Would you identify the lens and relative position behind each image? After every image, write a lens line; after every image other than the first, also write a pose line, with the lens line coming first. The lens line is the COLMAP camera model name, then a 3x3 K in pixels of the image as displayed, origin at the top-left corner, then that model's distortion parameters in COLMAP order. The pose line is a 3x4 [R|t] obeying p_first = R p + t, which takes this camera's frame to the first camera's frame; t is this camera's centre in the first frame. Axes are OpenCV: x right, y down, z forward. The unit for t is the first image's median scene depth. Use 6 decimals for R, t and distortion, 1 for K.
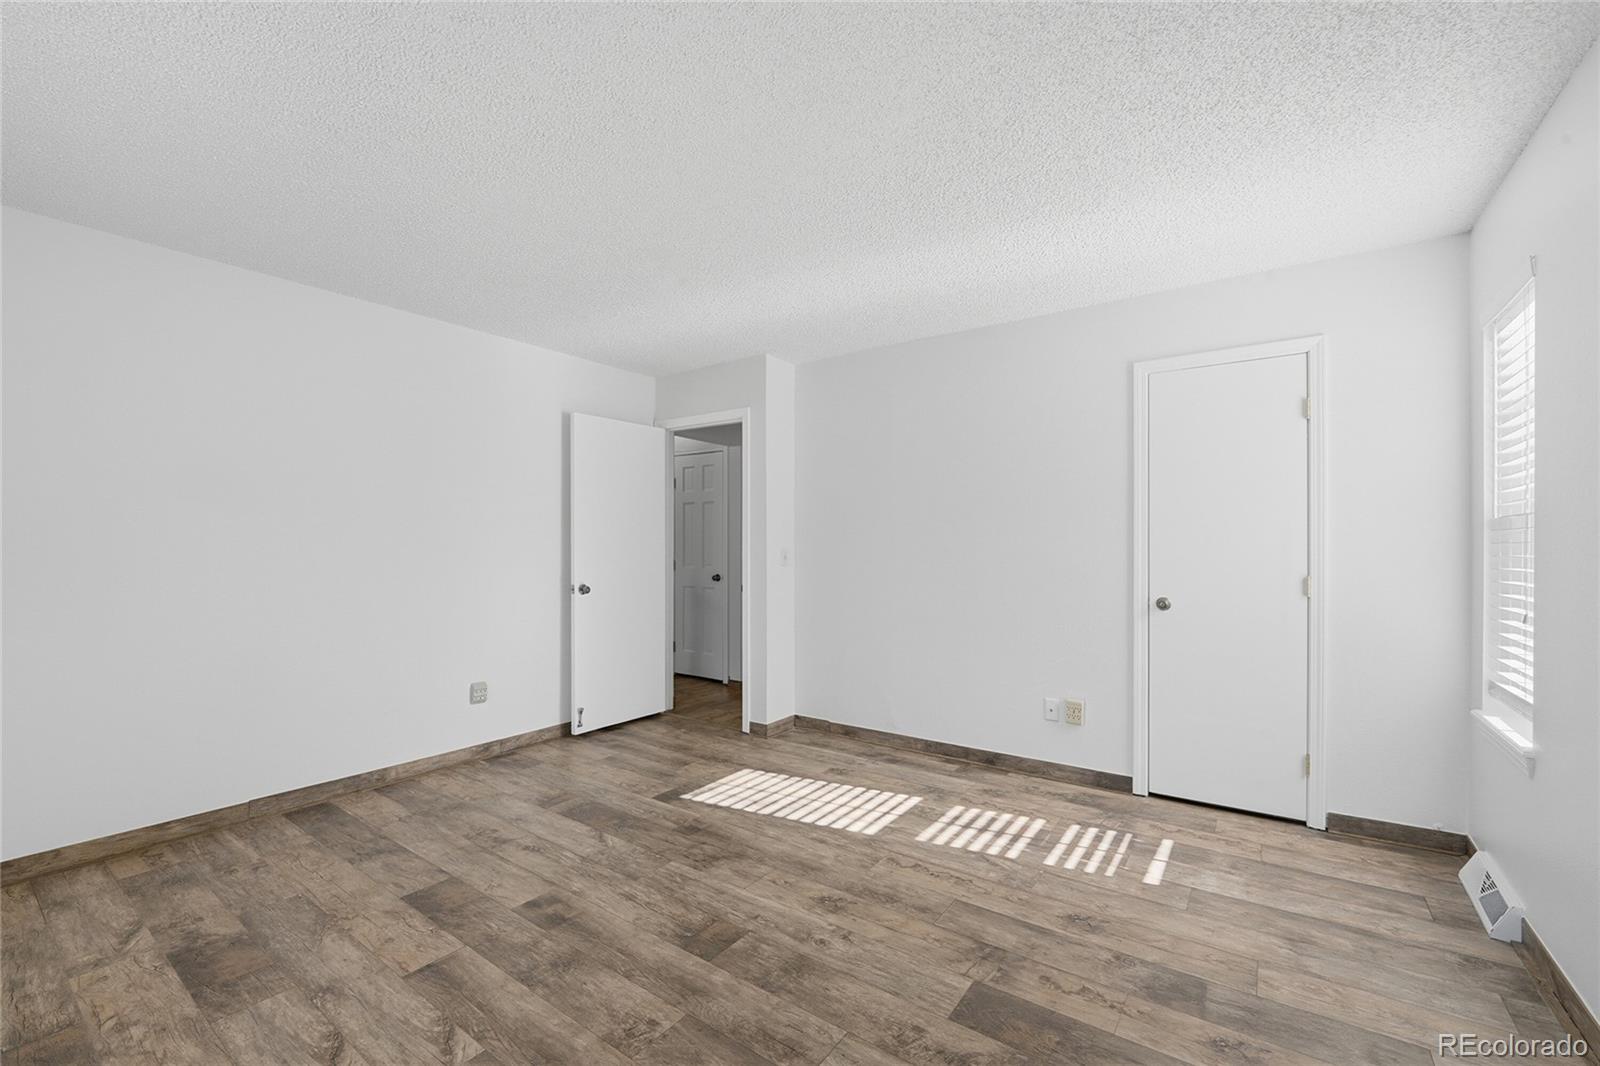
lens RADIAL K [[662.2, 0, 790.7], [0, 662.2, 549.6], [0, 0, 1]] dist [-0.011043, -0.000657]
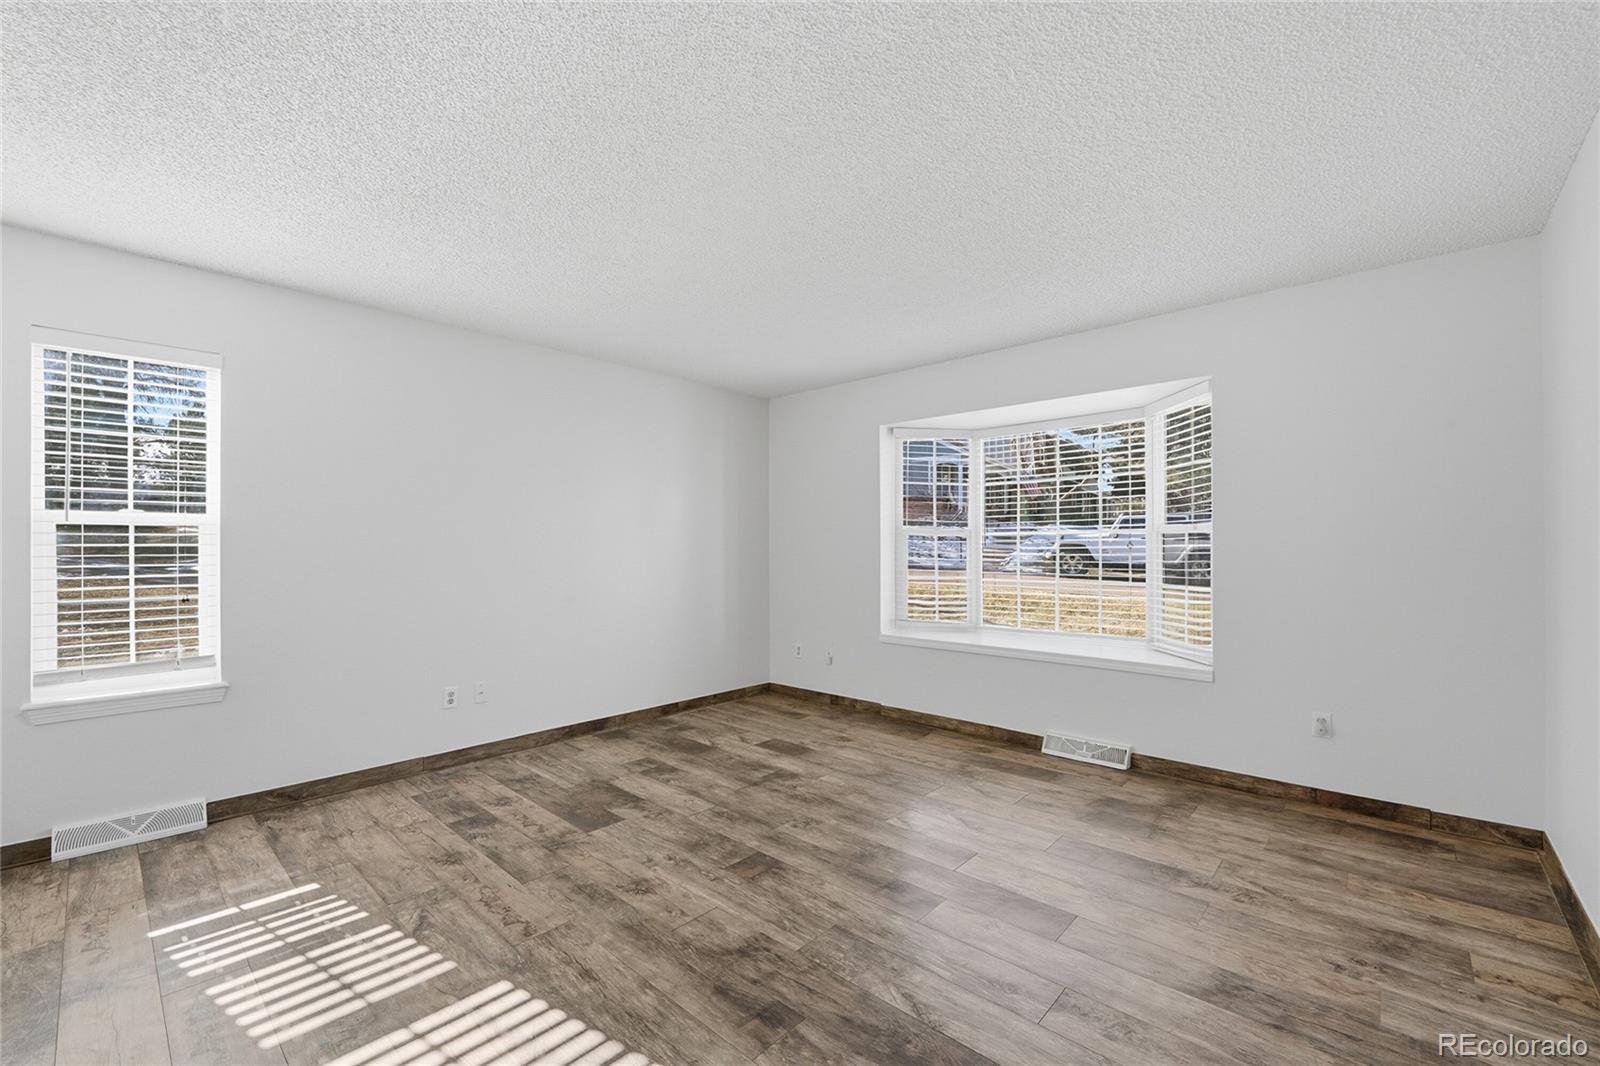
lens RADIAL K [[662.2, 0, 790.7], [0, 662.2, 549.6], [0, 0, 1]] dist [-0.011043, -0.000657]
pose [[-0.993024, 0.001784, 0.117903, -0.287459], [0.002903, 0.999952, 0.009315, -0.008124], [-0.117880, 0.009592, -0.992981, 1.922479]]
